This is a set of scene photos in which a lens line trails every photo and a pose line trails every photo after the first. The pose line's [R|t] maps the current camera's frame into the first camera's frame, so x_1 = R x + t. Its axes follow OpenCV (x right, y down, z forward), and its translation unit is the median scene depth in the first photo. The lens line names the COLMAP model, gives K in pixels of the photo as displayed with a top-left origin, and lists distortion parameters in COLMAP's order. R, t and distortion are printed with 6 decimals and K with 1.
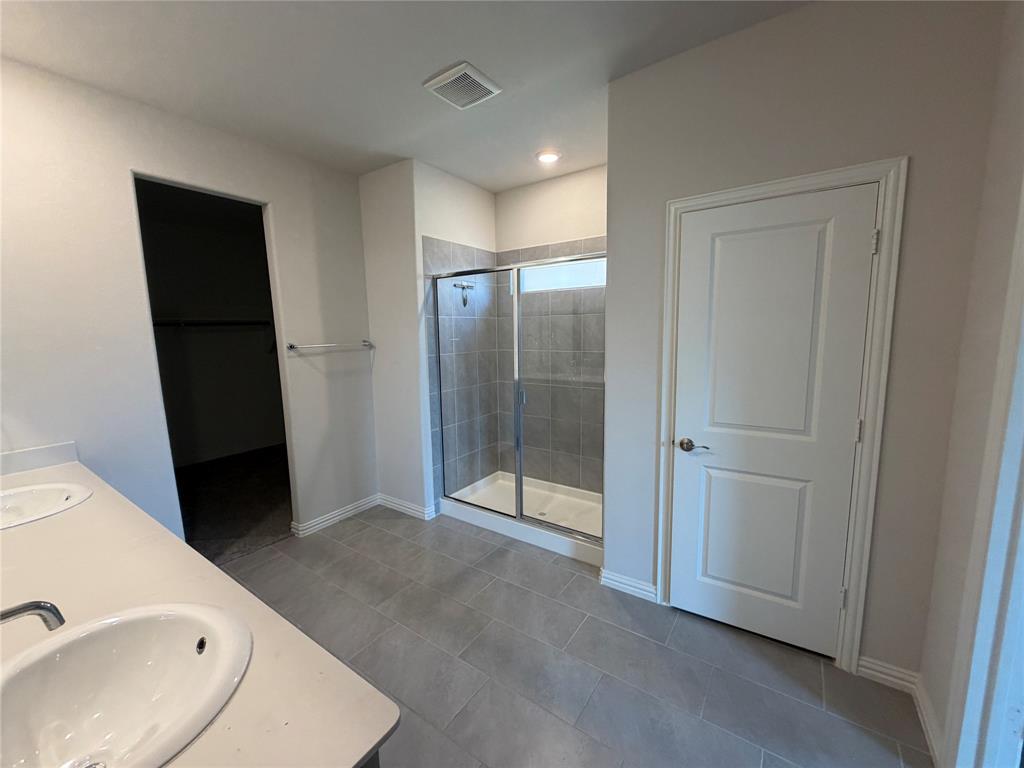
lens RADIAL K [[407.0, 0, 511.7], [0, 407.0, 382.4], [0, 0, 1]] dist [-0.000538, 0.000071]
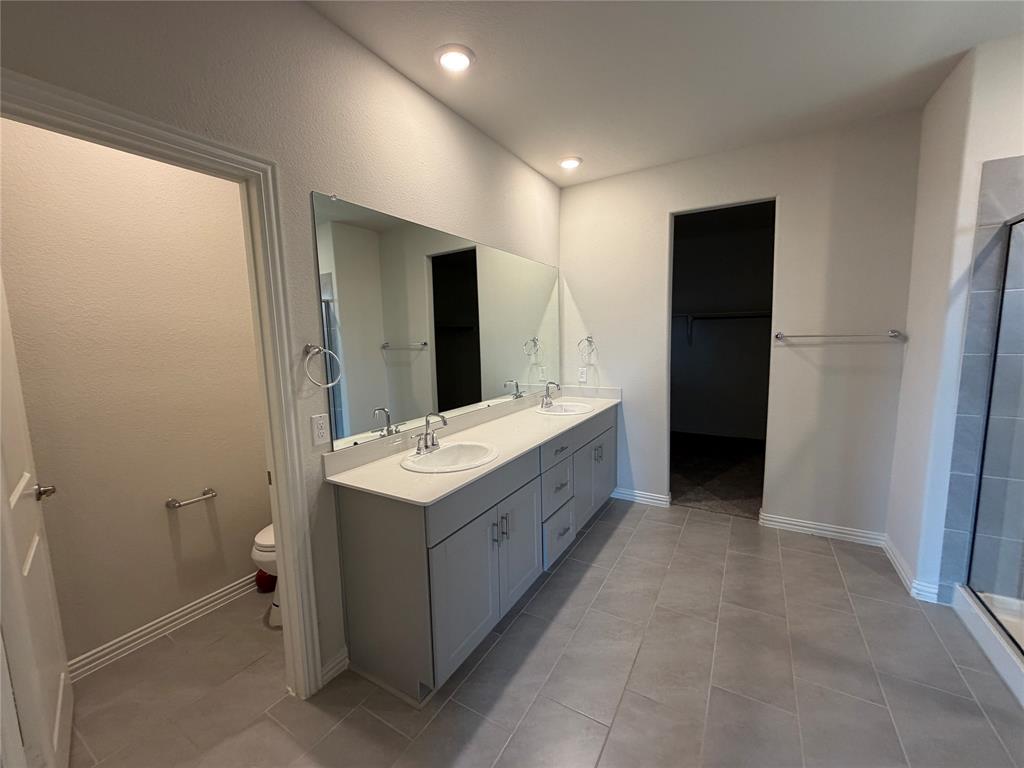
lens RADIAL K [[407.0, 0, 512.0], [0, 407.0, 386.2], [0, 0, 1]] dist [-0.000538, 0.000071]
pose [[0.068613, 0.138615, -0.987967, 0.379271], [-0.105100, 0.985794, 0.131012, -0.026628], [0.992092, 0.094846, 0.082207, 0.259336]]
